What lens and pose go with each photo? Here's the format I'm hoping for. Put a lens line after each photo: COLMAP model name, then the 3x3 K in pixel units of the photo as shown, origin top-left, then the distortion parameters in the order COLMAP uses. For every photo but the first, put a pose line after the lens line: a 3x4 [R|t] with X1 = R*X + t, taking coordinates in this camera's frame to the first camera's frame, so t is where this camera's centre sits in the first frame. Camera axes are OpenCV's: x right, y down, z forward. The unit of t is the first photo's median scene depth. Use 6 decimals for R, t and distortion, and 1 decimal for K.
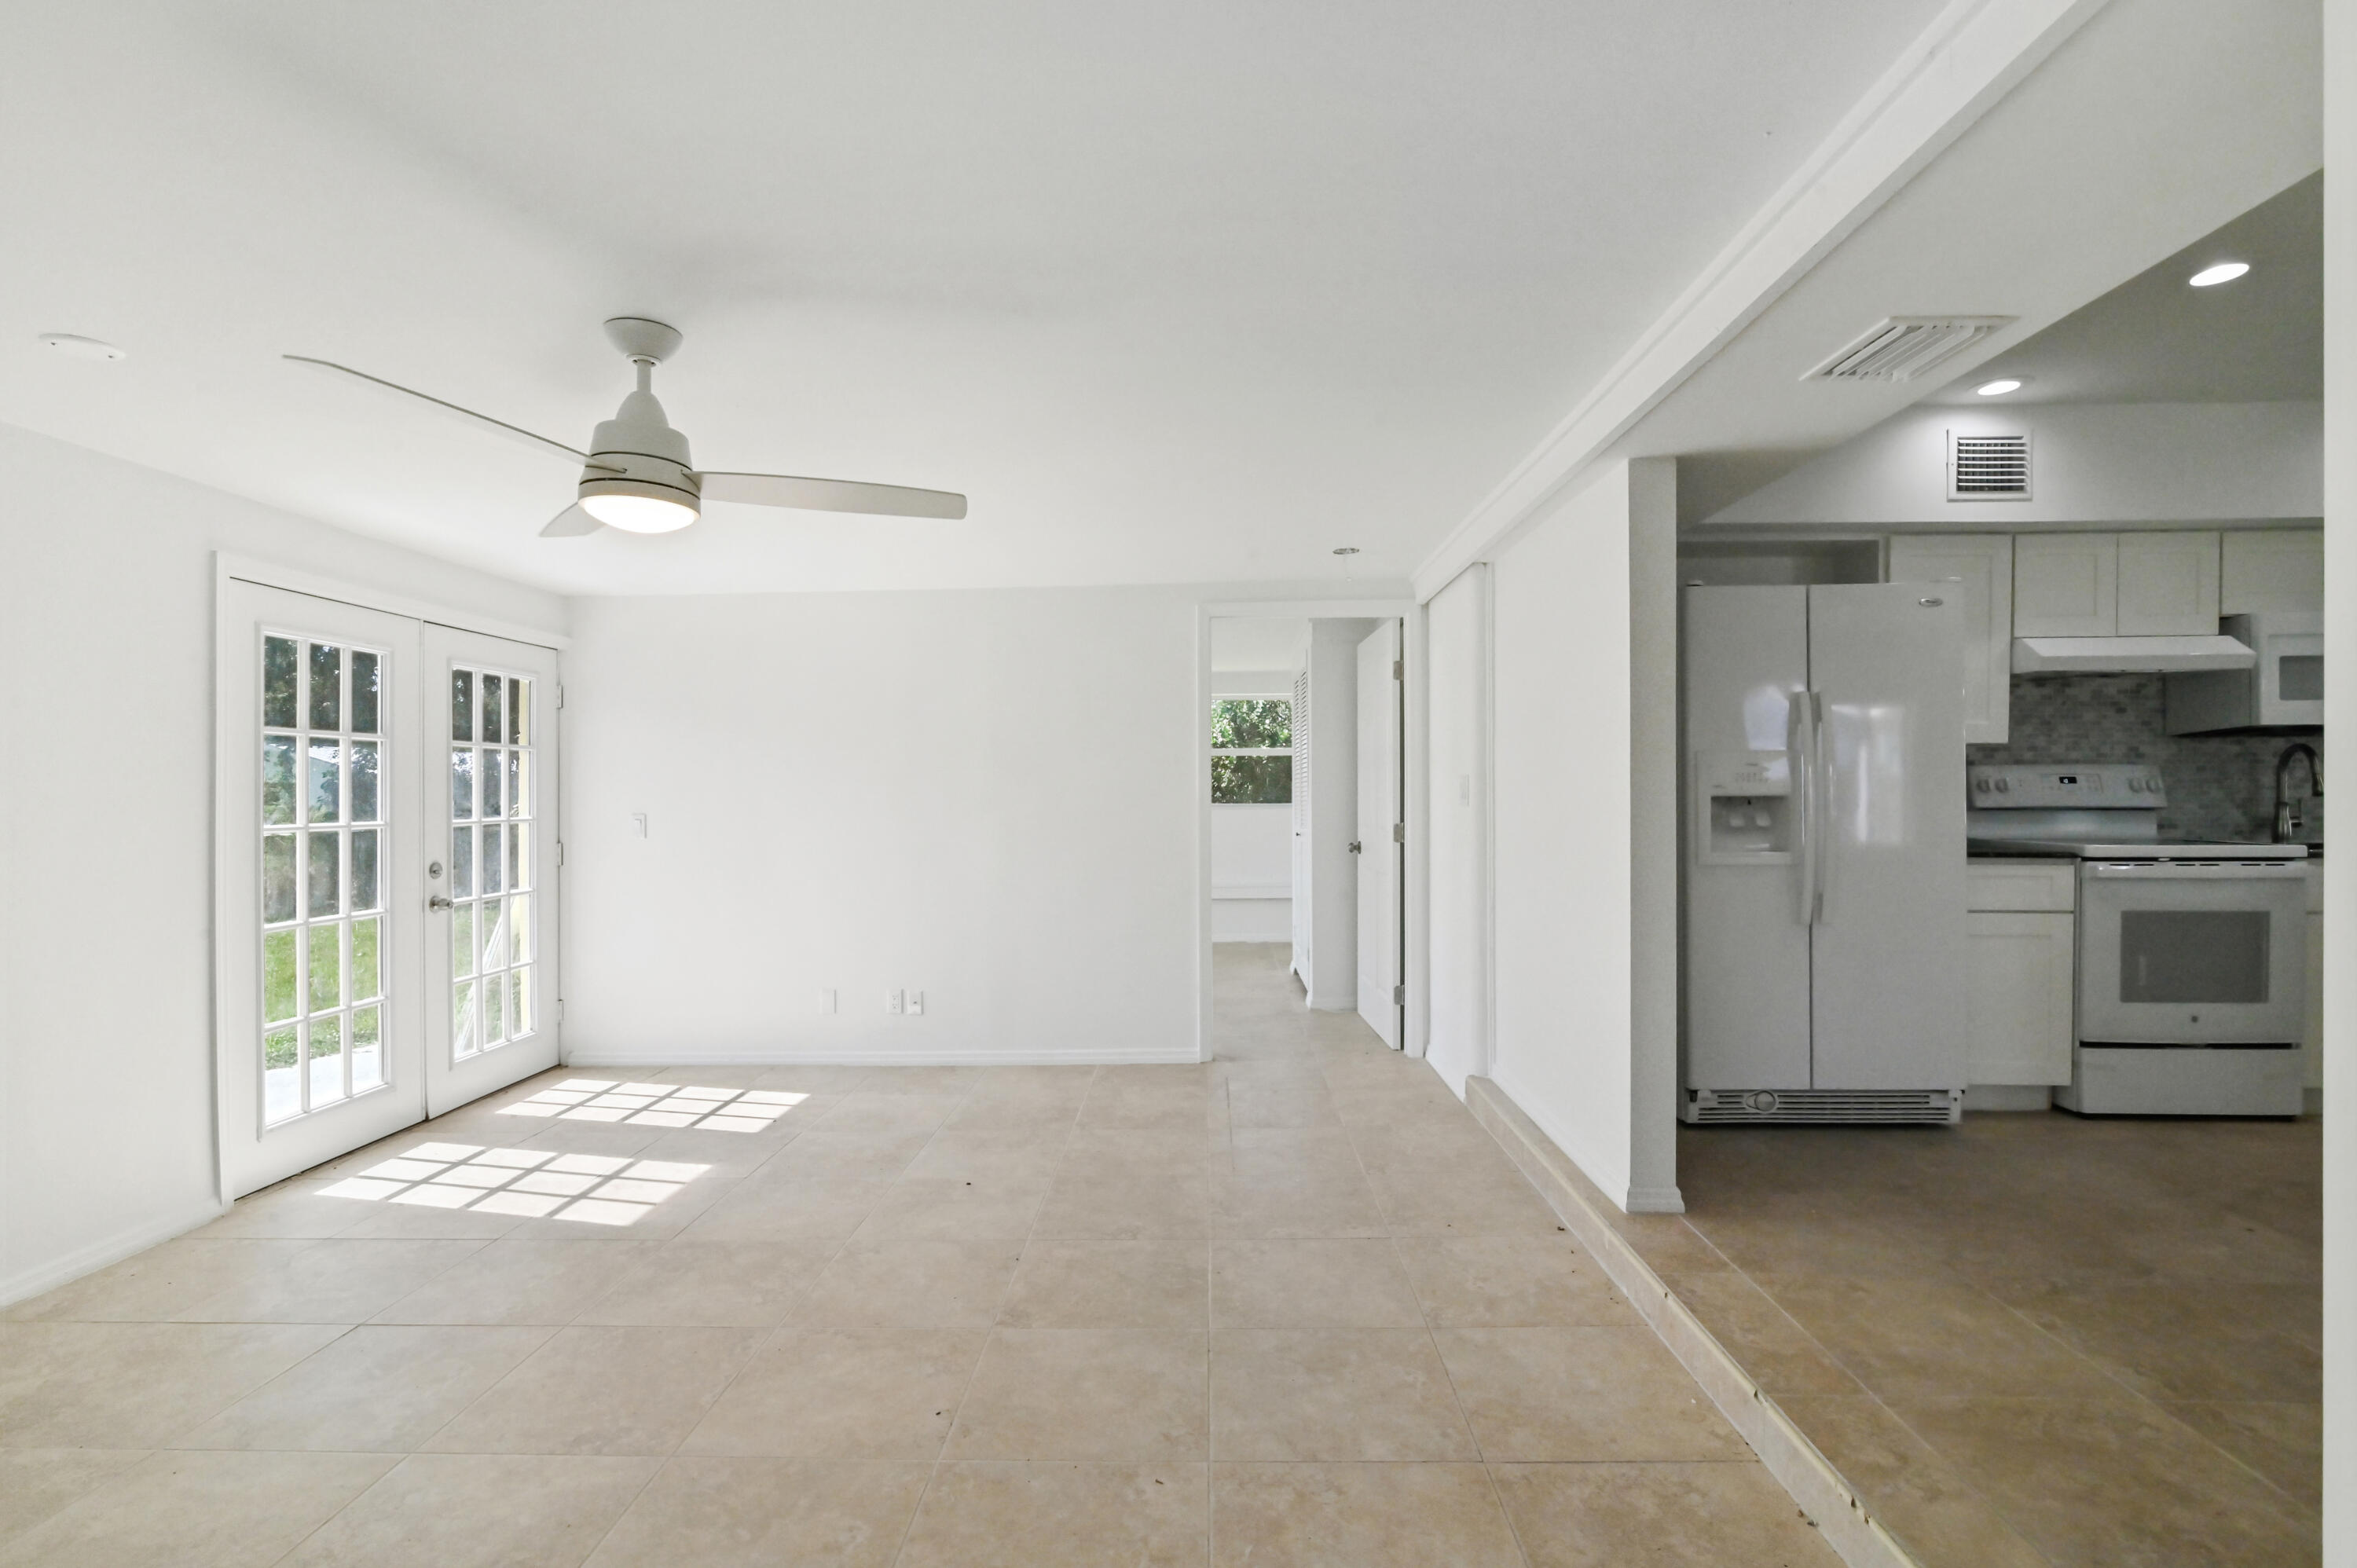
lens RADIAL K [[1084.3, 0, 1177.0], [0, 1084.3, 800.4], [0, 0, 1]] dist [-0.021308, 0.000020]
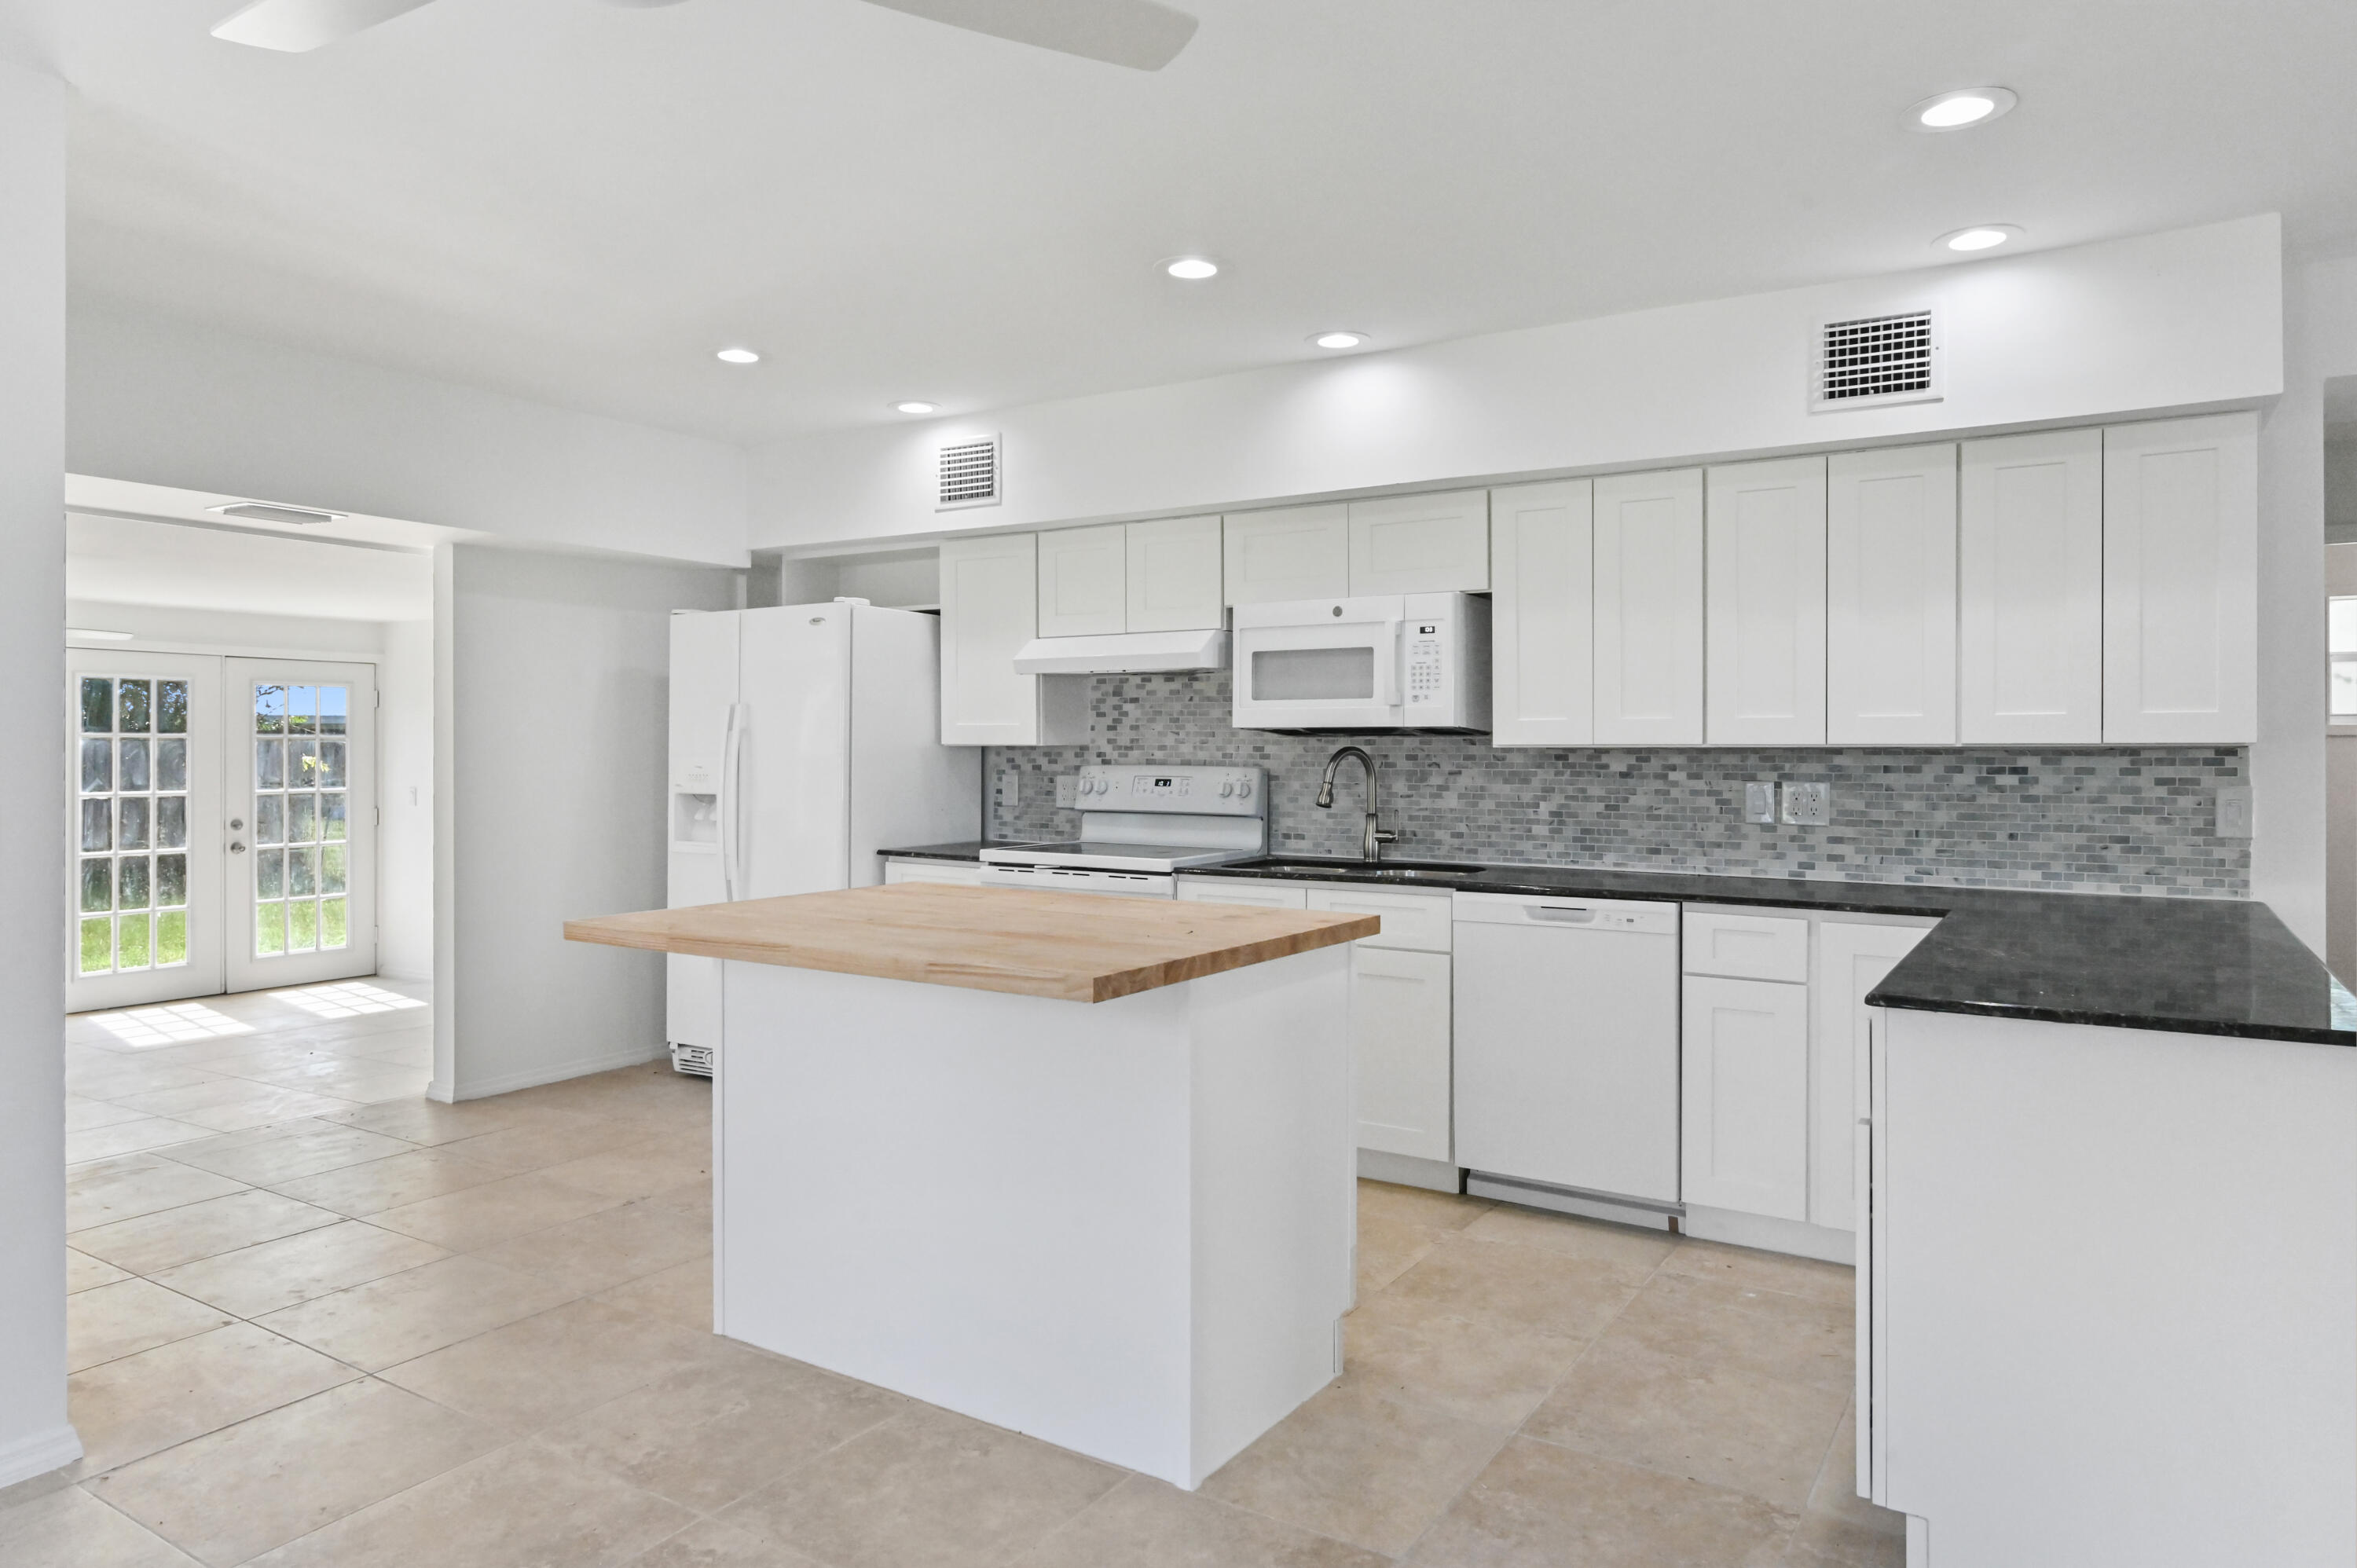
lens RADIAL K [[1489.5, 0, 1152.7], [0, 1489.5, 751.9], [0, 0, 1]] dist [-0.000718, -0.000496]
pose [[0.859543, 0.007550, -0.511008, 1.576266], [-0.008844, 0.999961, -0.000101, -0.048634], [0.510987, 0.004606, 0.859576, -0.121035]]
